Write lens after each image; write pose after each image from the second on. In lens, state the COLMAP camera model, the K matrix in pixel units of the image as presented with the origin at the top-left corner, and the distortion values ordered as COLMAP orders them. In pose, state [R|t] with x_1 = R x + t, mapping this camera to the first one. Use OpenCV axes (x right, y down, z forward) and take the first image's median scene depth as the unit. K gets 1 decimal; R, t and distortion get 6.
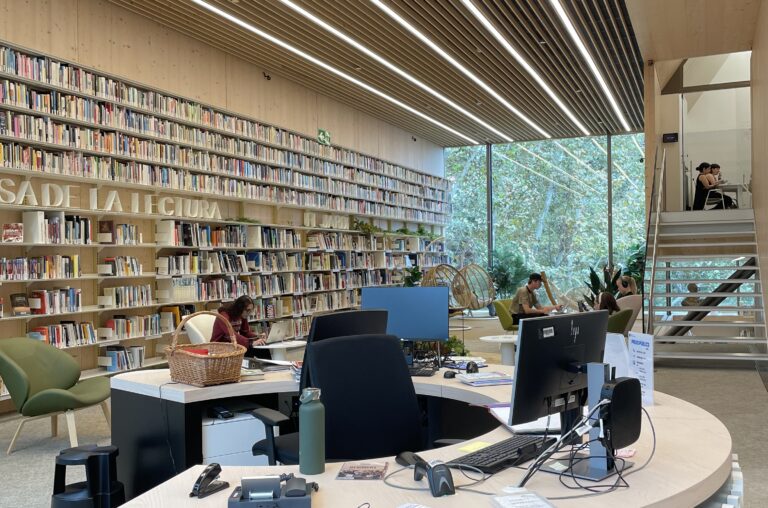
lens RADIAL K [[740.0, 0, 384.0], [0, 740.0, 254.9], [0, 0, 1]] dist [0.016933, 0.000000]
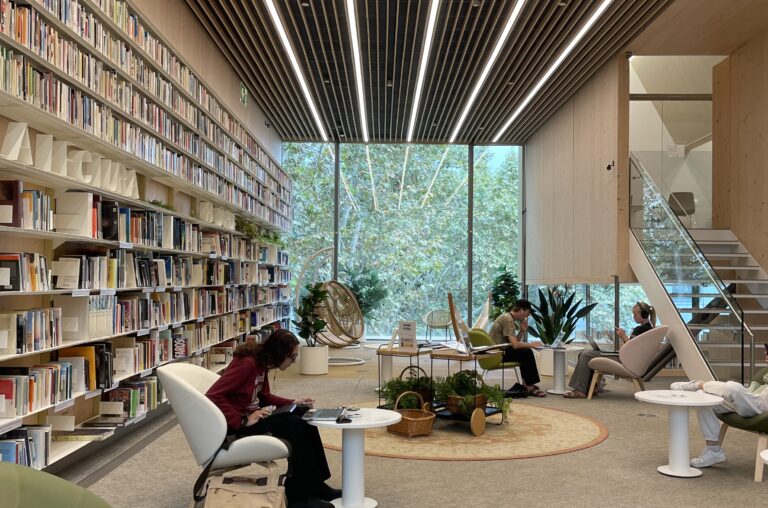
lens RADIAL K [[740.0, 0, 384.4], [0, 740.0, 256.2], [0, 0, 1]] dist [0.016933, 0.000000]
pose [[0.907223, 0.040762, 0.418670, -0.295588], [-0.031753, 0.999090, -0.028466, 0.009535], [-0.419449, 0.012531, 0.907692, 0.371148]]
